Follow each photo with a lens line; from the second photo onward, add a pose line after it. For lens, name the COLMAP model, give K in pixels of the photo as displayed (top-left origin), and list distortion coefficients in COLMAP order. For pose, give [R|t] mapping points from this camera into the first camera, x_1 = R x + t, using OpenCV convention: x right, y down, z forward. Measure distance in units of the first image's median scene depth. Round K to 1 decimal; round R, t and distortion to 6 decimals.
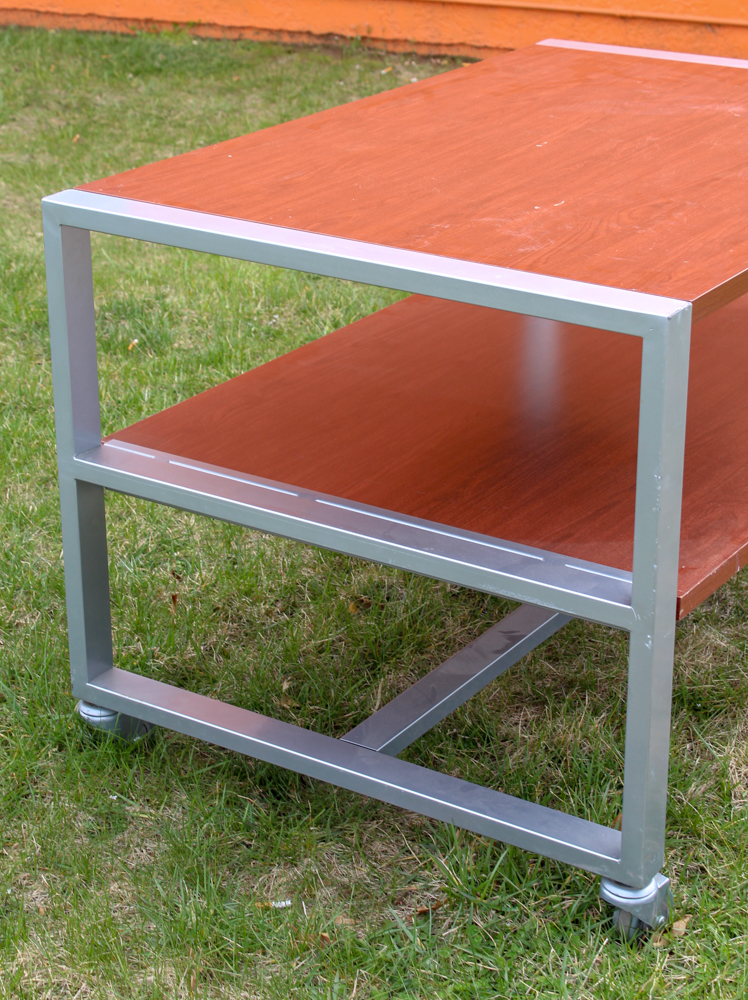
lens RADIAL K [[2157.2, 0, 374.0], [0, 2157.2, 500.0], [0, 0, 1]] dist [-0.069391, -0.007602]
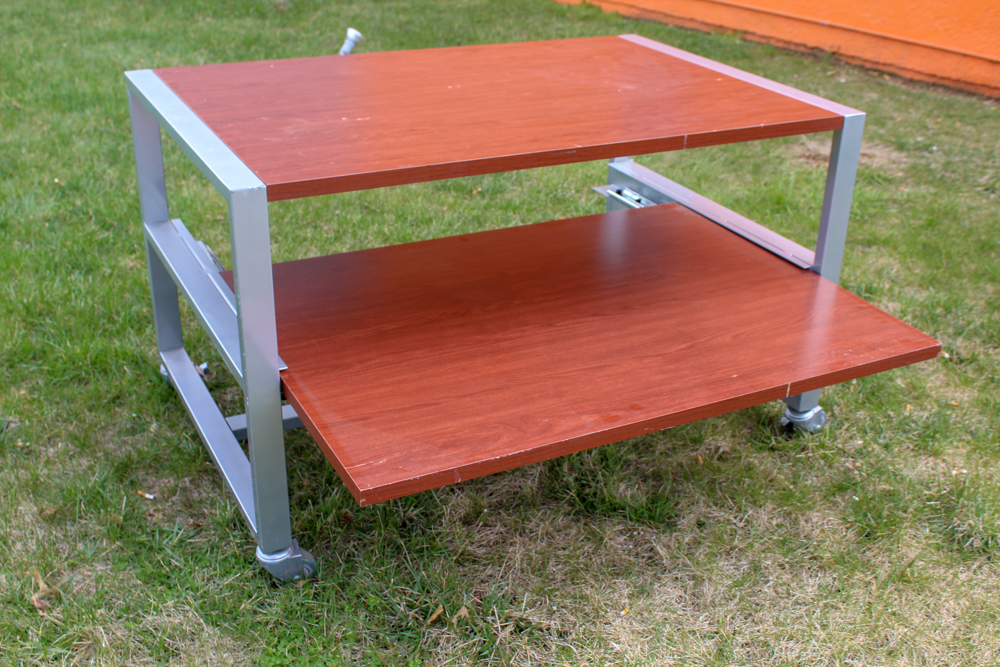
lens RADIAL K [[1111.8, 0, 500.0], [0, 1111.8, 333.5], [0, 0, 1]] dist [-0.062396, 0.006230]
pose [[0.871390, 0.238952, -0.428465, 0.192790], [-0.217642, 0.971006, 0.098895, -0.031531], [0.439673, 0.007075, 0.898130, 0.120683]]
